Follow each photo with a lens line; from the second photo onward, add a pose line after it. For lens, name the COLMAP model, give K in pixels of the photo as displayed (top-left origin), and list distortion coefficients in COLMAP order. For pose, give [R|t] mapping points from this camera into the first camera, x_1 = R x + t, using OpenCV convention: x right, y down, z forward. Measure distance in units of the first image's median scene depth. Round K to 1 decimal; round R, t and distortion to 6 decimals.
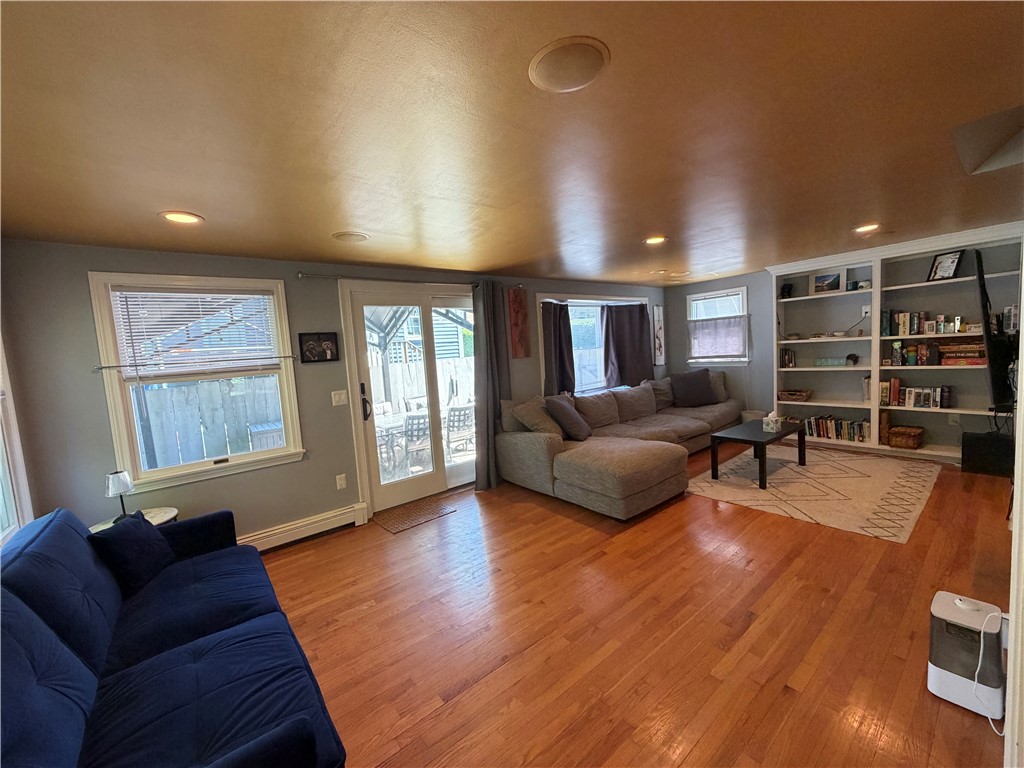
lens RADIAL K [[409.2, 0, 512.0], [0, 409.2, 384.0], [0, 0, 1]] dist [0.001319, 0.000034]
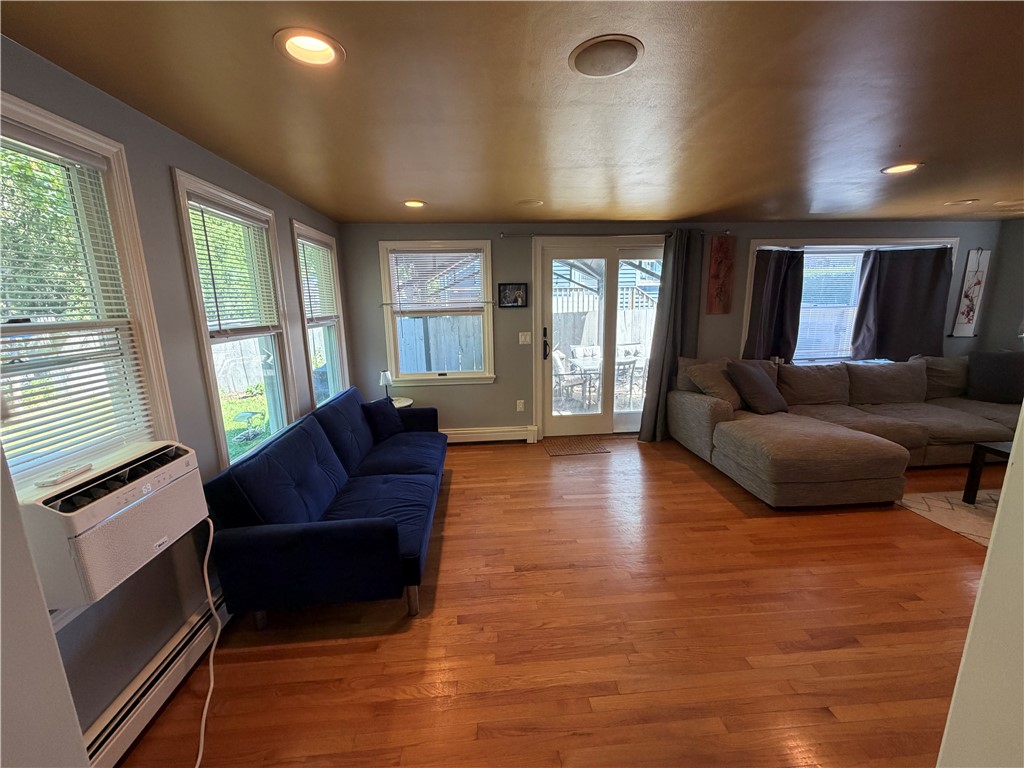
lens RADIAL K [[409.2, 0, 512.0], [0, 409.2, 384.0], [0, 0, 1]] dist [0.001319, 0.000034]
pose [[0.826799, 0.162527, -0.538506, 0.190485], [-0.086650, 0.982721, 0.163556, -0.023930], [0.555783, -0.088566, 0.826596, -0.032030]]
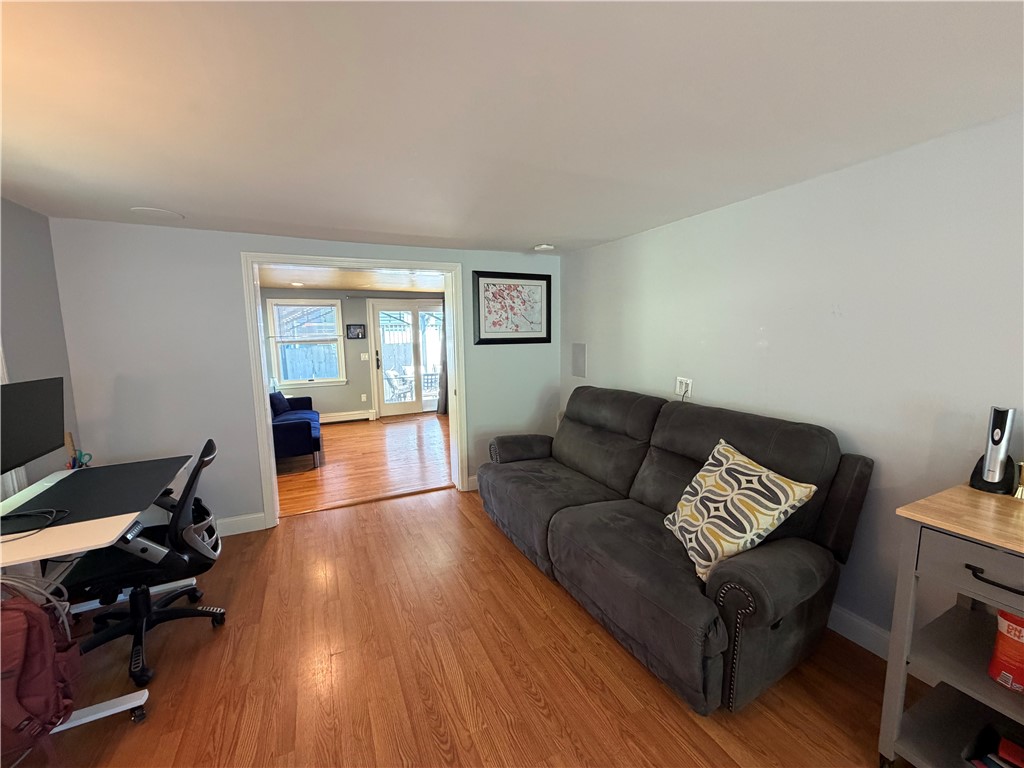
lens RADIAL K [[409.2, 0, 512.0], [0, 409.2, 384.0], [0, 0, 1]] dist [0.001319, 0.000034]
pose [[0.971604, 0.079440, -0.222879, 0.646679], [-0.068255, 0.996012, 0.057455, 0.001480], [0.226554, -0.040611, 0.973152, -0.704012]]
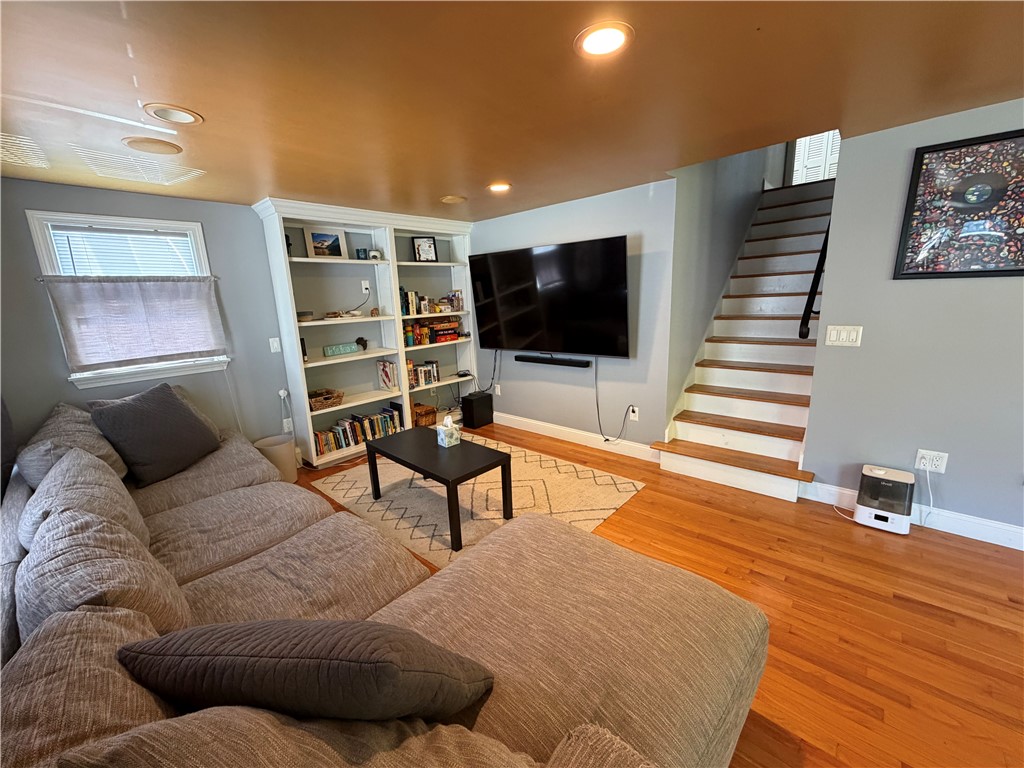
lens RADIAL K [[409.2, 0, 512.0], [0, 409.2, 384.0], [0, 0, 1]] dist [0.001319, 0.000034]
pose [[-0.143290, -0.137153, 0.980131, -0.060754], [0.138328, 0.977854, 0.157058, -0.083015], [-0.979966, 0.158085, -0.121145, 0.972952]]
